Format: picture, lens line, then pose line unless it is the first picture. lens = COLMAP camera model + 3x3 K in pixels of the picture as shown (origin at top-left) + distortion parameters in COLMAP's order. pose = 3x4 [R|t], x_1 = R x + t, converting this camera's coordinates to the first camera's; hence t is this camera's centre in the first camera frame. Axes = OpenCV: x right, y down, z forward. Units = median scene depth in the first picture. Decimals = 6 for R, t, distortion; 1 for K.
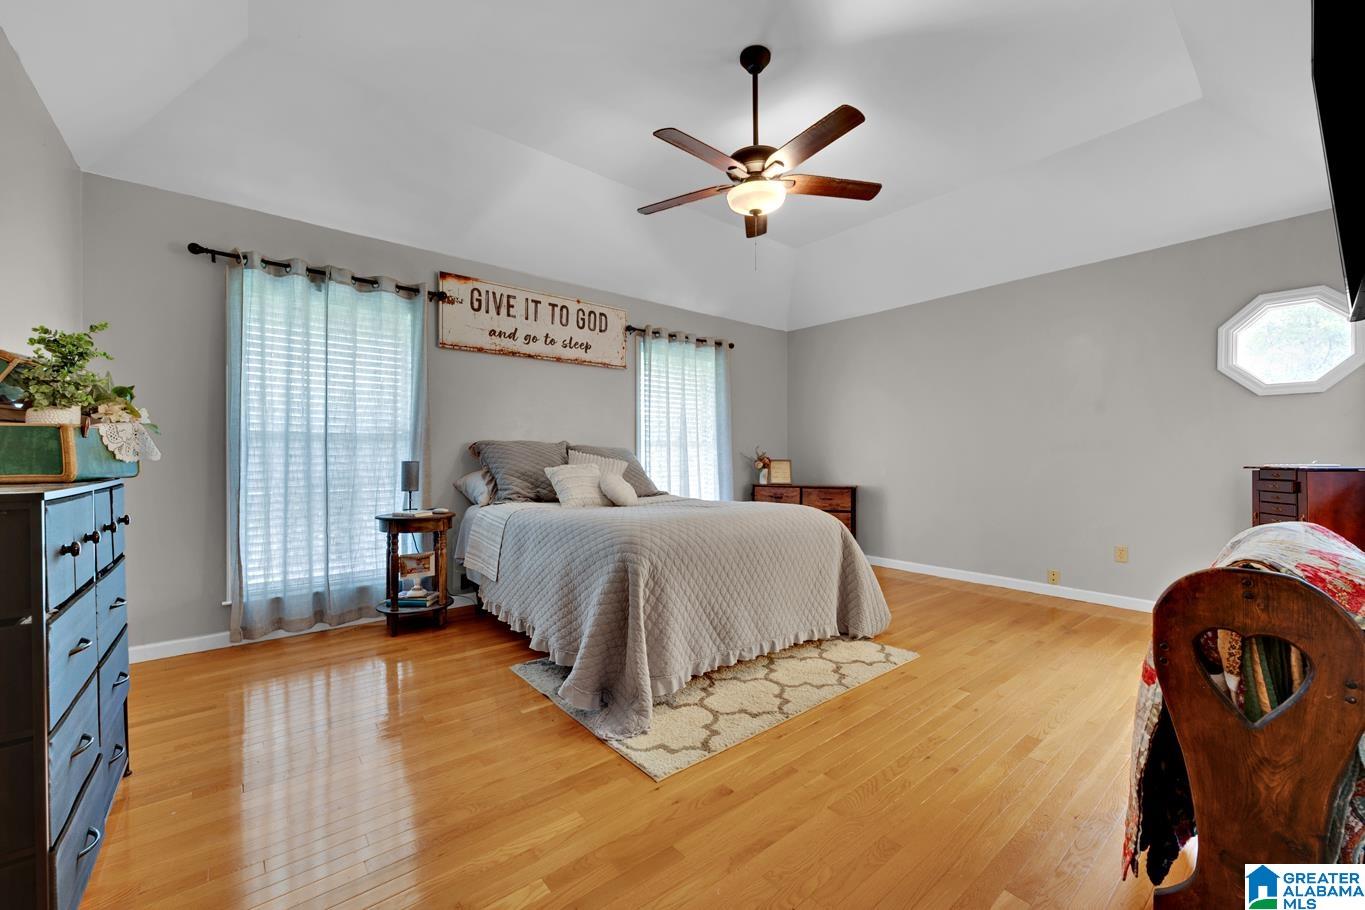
lens RADIAL K [[537.1, 0, 681.9], [0, 537.1, 458.8], [0, 0, 1]] dist [0.000591, -0.000012]
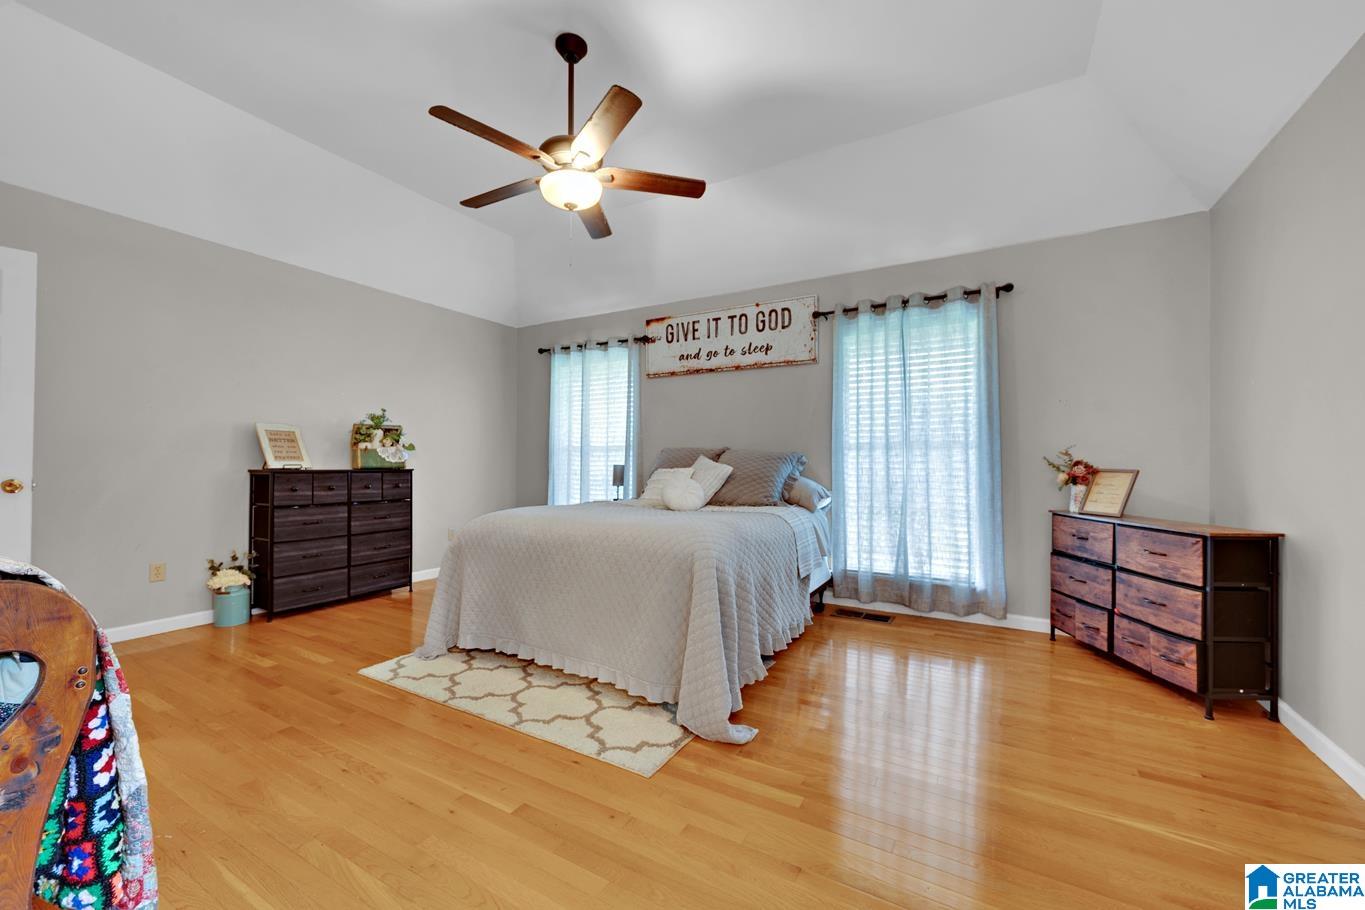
lens RADIAL K [[537.1, 0, 681.9], [0, 537.1, 458.8], [0, 0, 1]] dist [0.000591, -0.000012]
pose [[0.352555, -0.006816, -0.935766, 0.724680], [-0.011613, 0.999865, -0.011658, 0.002922], [0.935719, 0.014977, 0.352428, 0.562489]]
